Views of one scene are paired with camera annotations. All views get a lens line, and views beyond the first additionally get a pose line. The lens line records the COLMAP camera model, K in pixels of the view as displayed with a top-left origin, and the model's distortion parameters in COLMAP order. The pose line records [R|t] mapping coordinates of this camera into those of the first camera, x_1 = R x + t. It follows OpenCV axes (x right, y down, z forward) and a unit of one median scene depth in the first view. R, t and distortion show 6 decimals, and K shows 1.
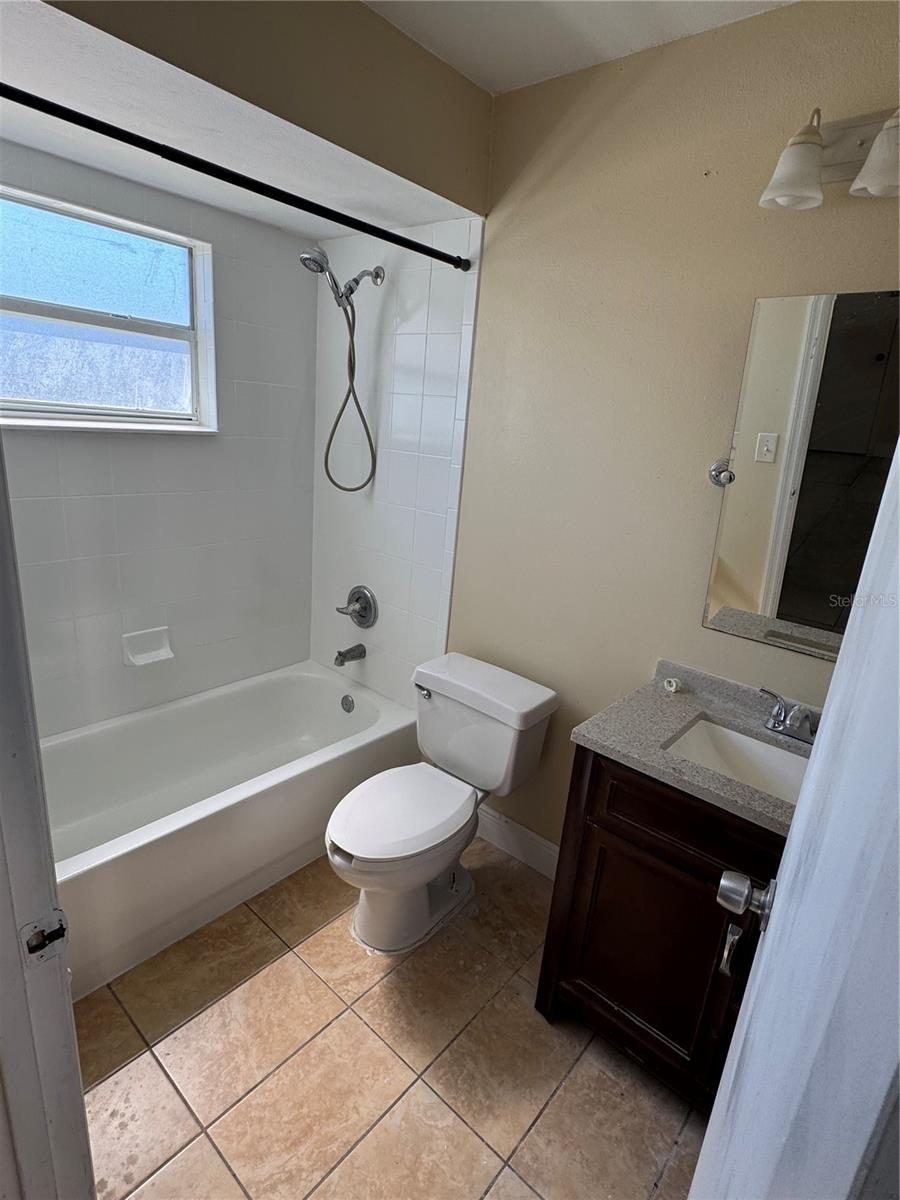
lens RADIAL K [[615.6, 0, 448.7], [0, 615.6, 596.9], [0, 0, 1]] dist [-0.003872, 0.000501]
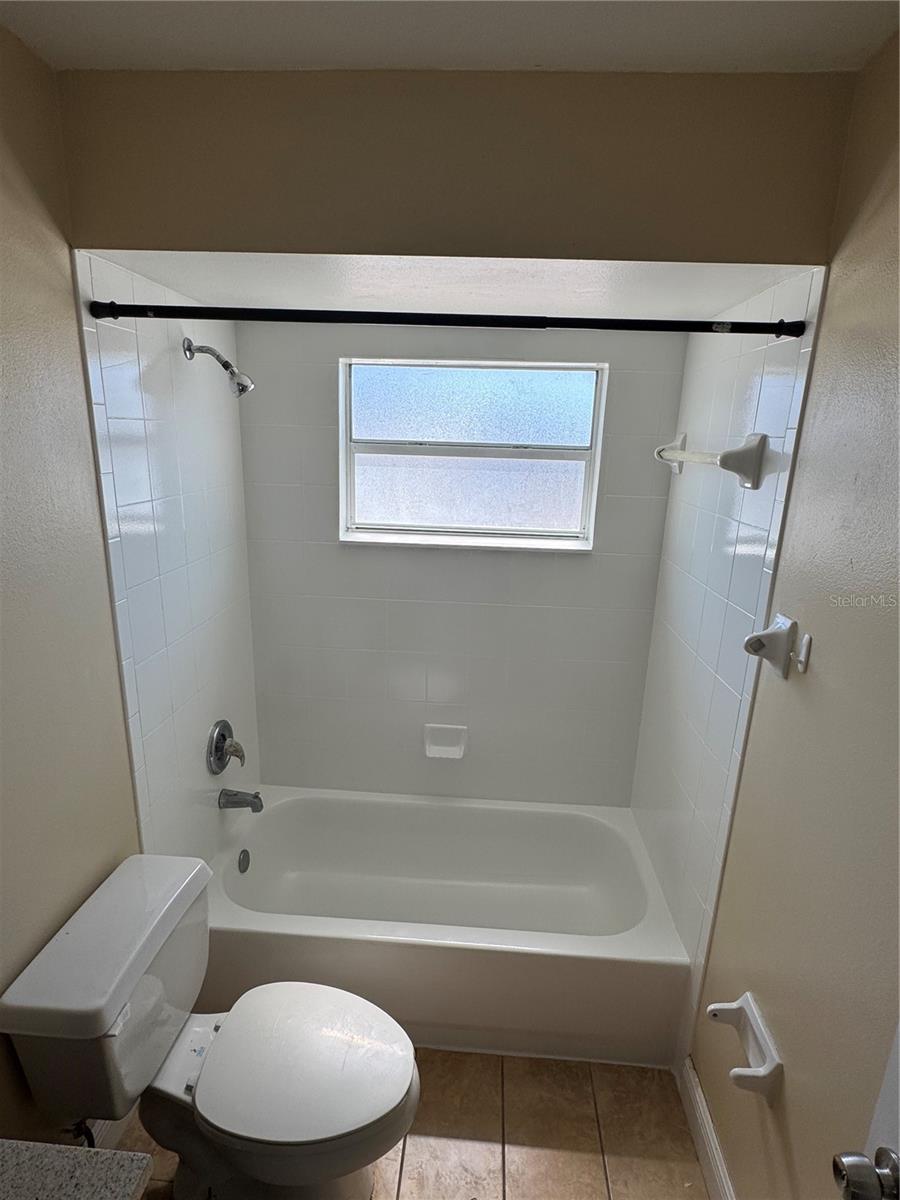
lens RADIAL K [[619.9, 0, 450.1], [0, 619.9, 584.8], [0, 0, 1]] dist [-0.042398, 0.000072]
pose [[0.612605, 0.037332, -0.789507, 0.359448], [-0.214405, 0.969280, -0.120531, -0.055690], [0.760754, 0.243112, 0.601790, 0.302556]]
